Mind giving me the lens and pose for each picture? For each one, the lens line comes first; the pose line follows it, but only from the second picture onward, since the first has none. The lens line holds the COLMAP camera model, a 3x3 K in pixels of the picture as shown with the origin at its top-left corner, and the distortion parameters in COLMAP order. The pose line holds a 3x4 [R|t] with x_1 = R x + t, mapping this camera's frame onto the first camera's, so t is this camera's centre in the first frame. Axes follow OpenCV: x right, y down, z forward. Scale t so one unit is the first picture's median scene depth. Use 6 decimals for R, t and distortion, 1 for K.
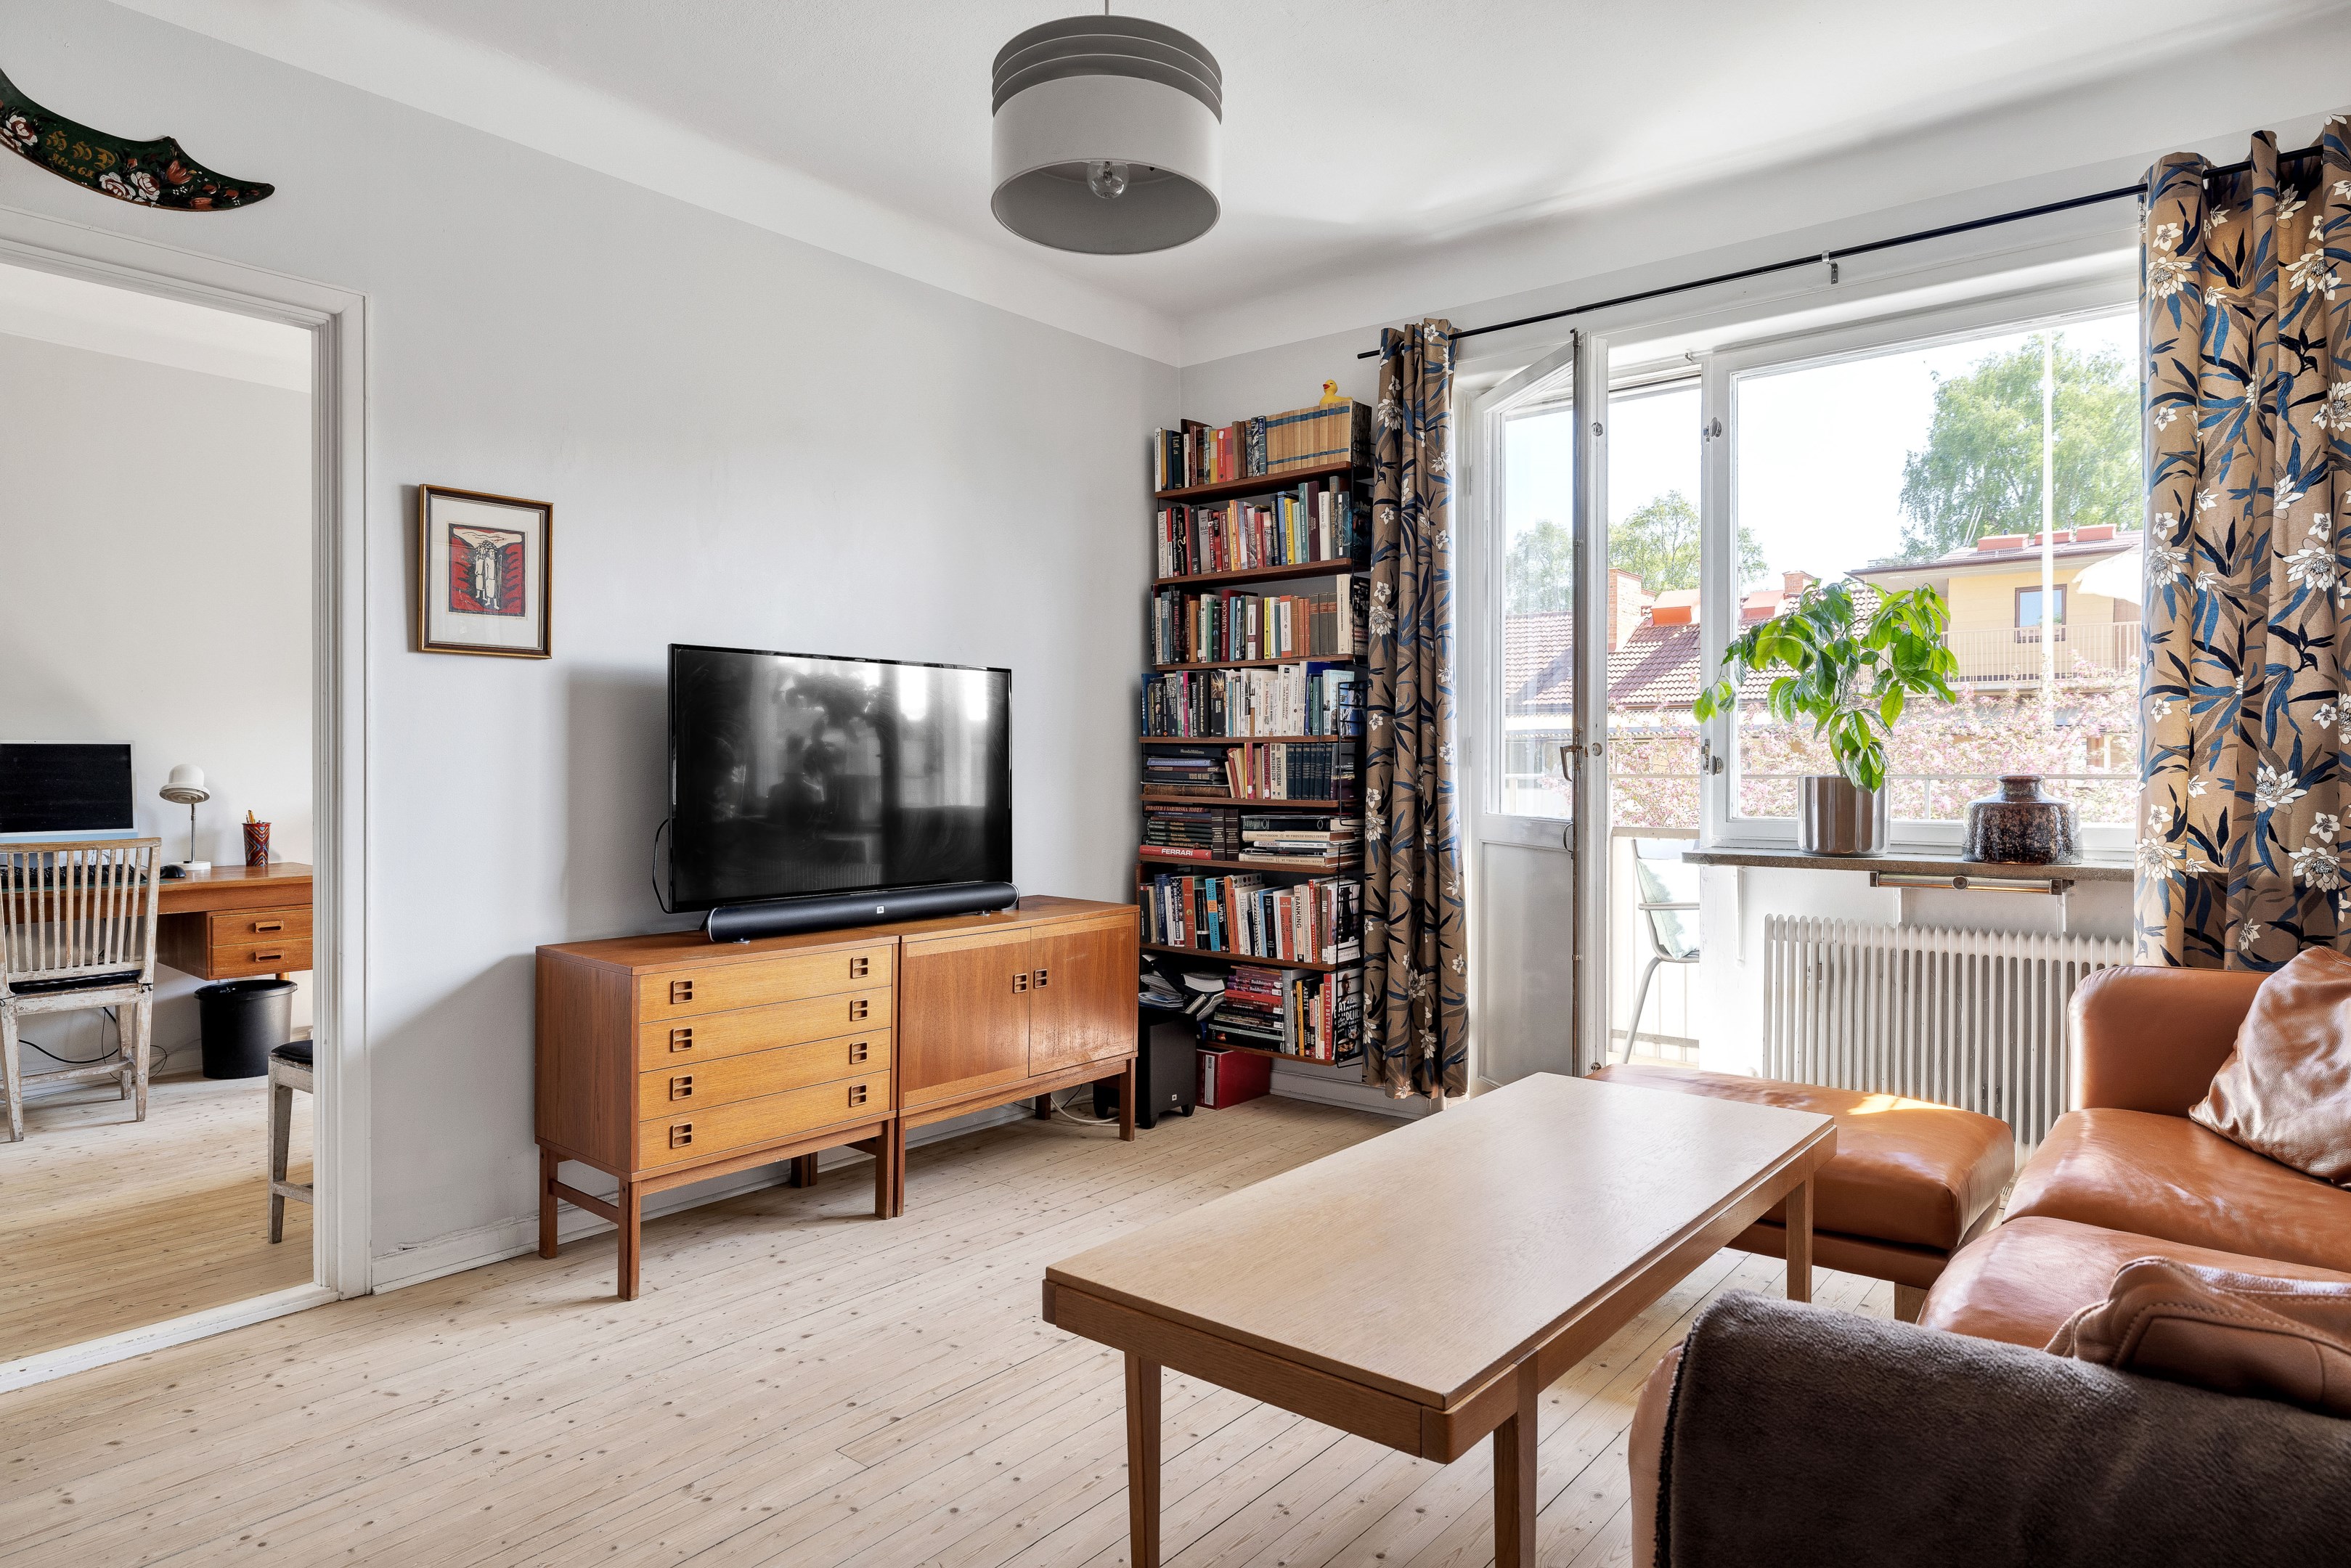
lens RADIAL K [[1382.3, 0, 1169.3], [0, 1382.3, 772.0], [0, 0, 1]] dist [-0.003645, 0.002870]
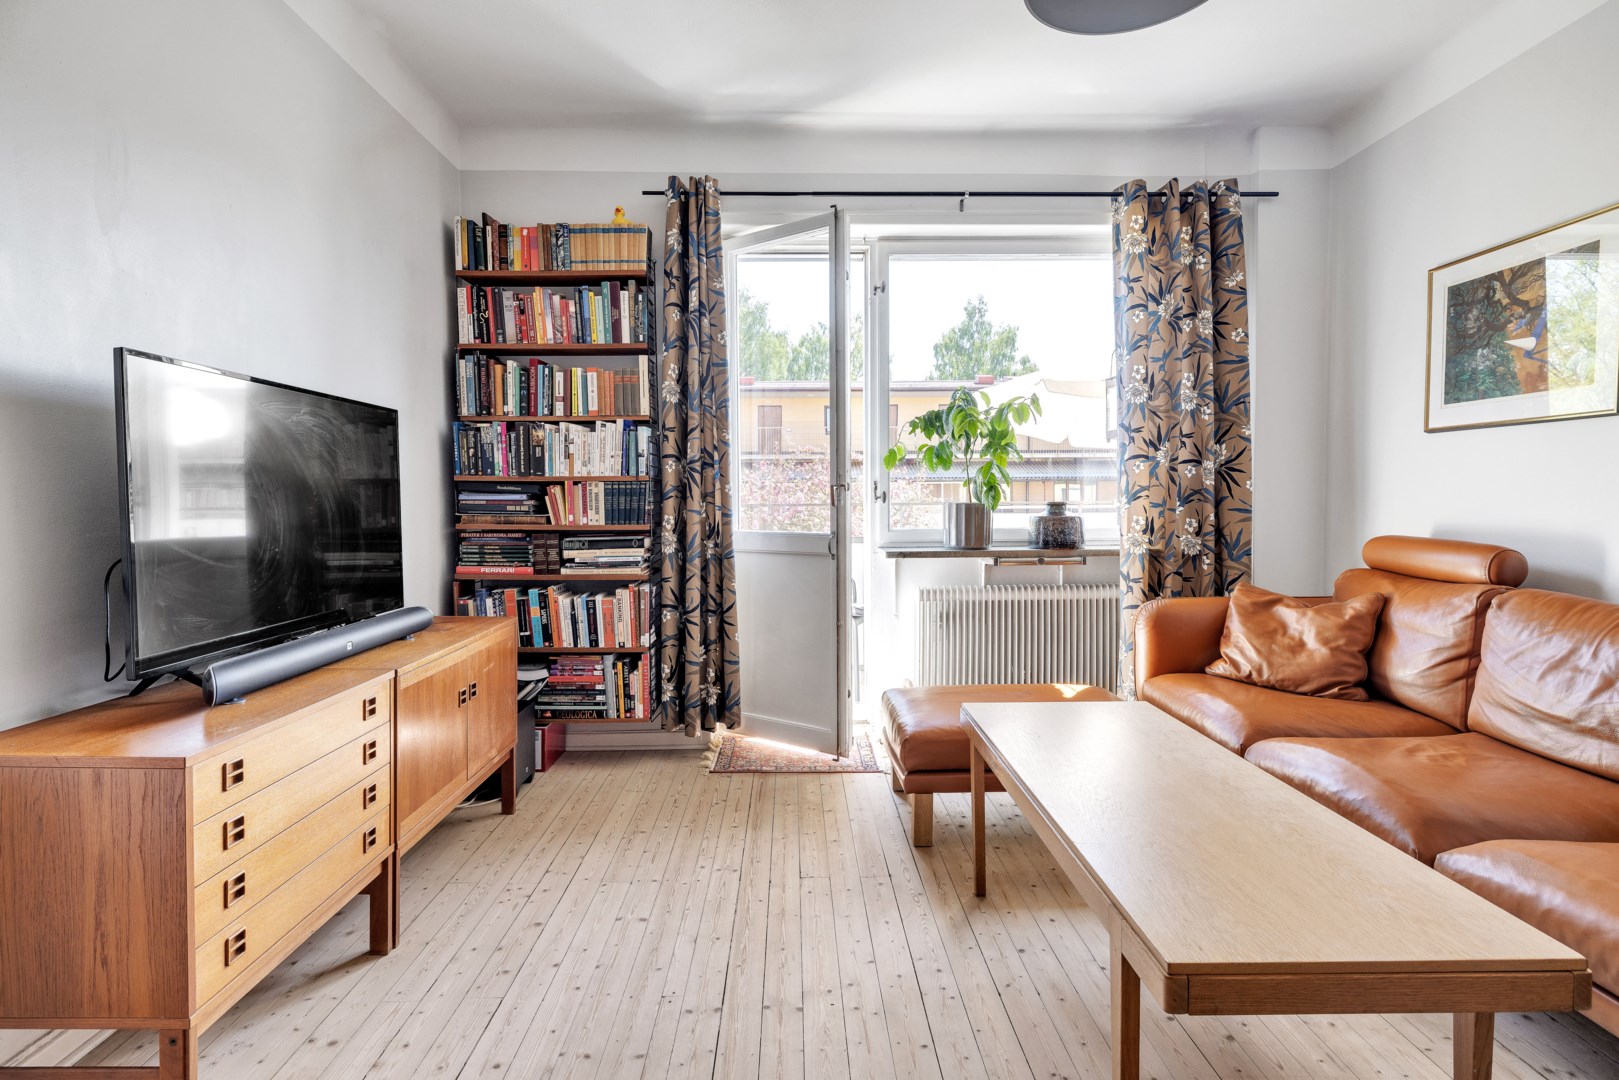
lens RADIAL K [[836.4, 0, 803.2], [0, 836.4, 533.2], [0, 0, 1]] dist [-0.000186, 0.000755]
pose [[0.762580, -0.030298, 0.646185, -0.290129], [0.008876, 0.999299, 0.036380, 0.000743], [-0.646834, -0.022007, 0.762314, 0.286398]]
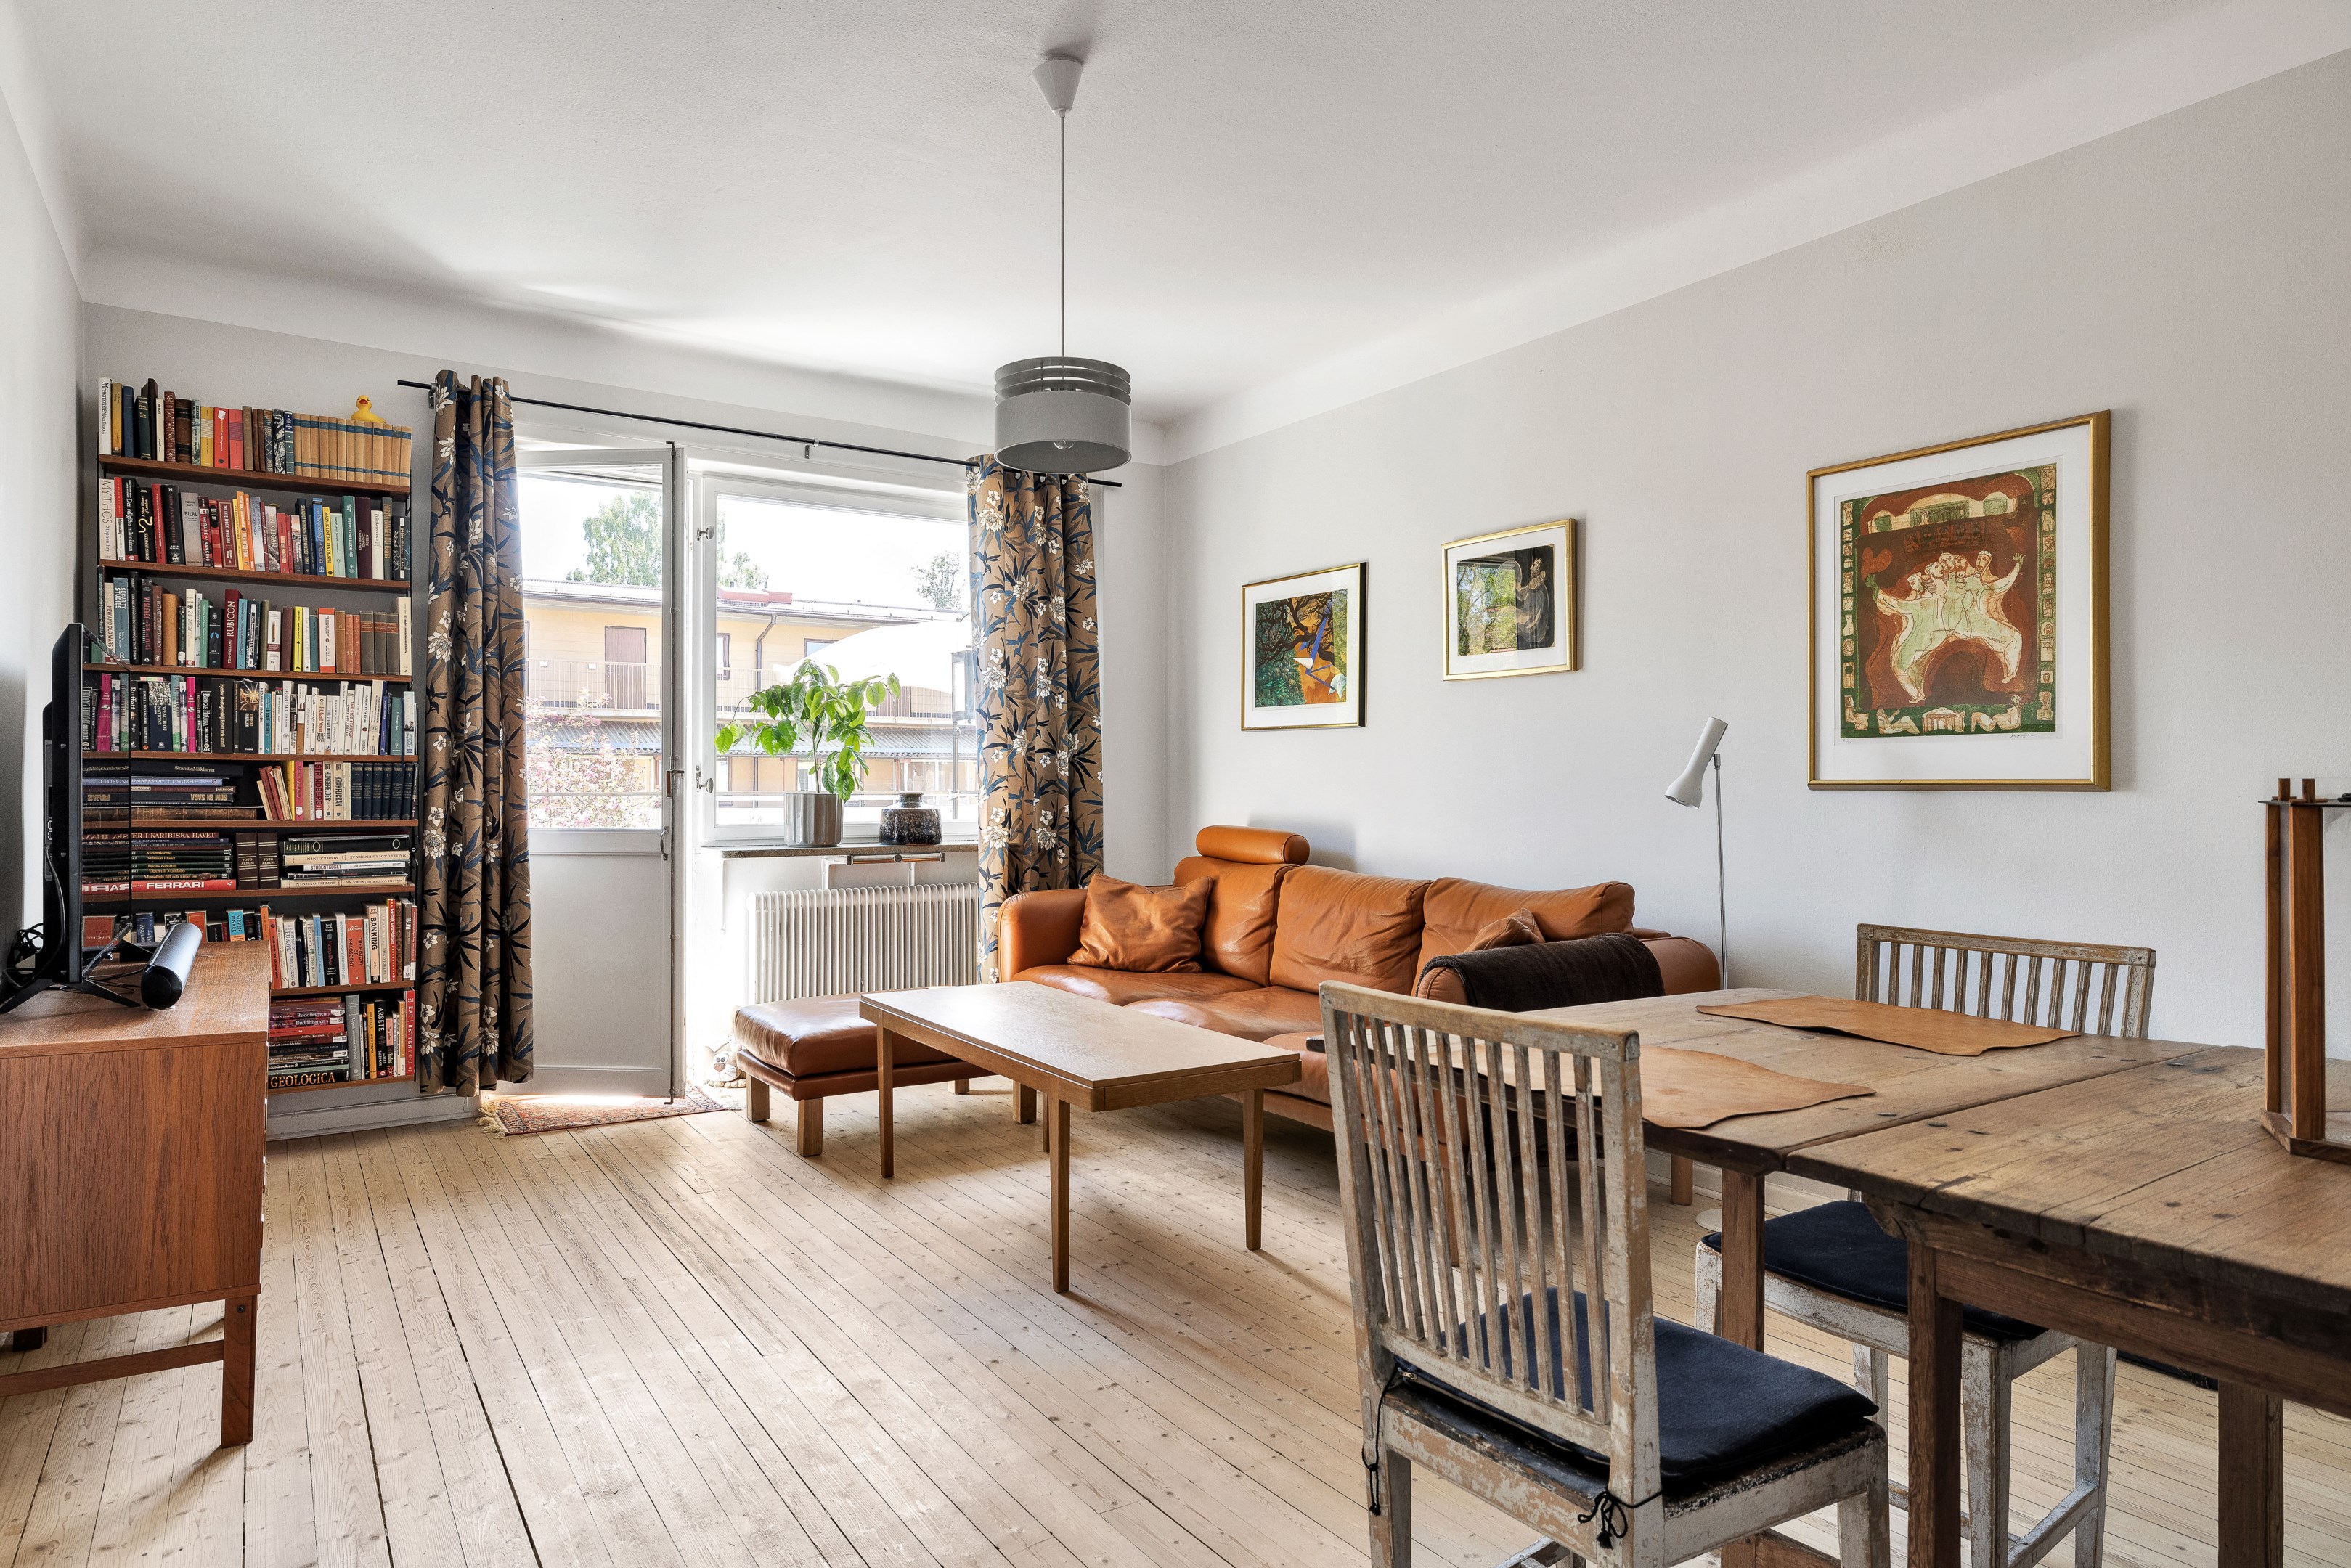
lens RADIAL K [[1398.7, 0, 1175.5], [0, 1398.7, 784.0], [0, 0, 1]] dist [-0.003358, 0.001301]
pose [[0.294121, 0.001256, 0.955767, -0.705150], [0.001542, 0.999997, -0.001789, -0.002953], [-0.955767, 0.002000, 0.294118, 0.159559]]
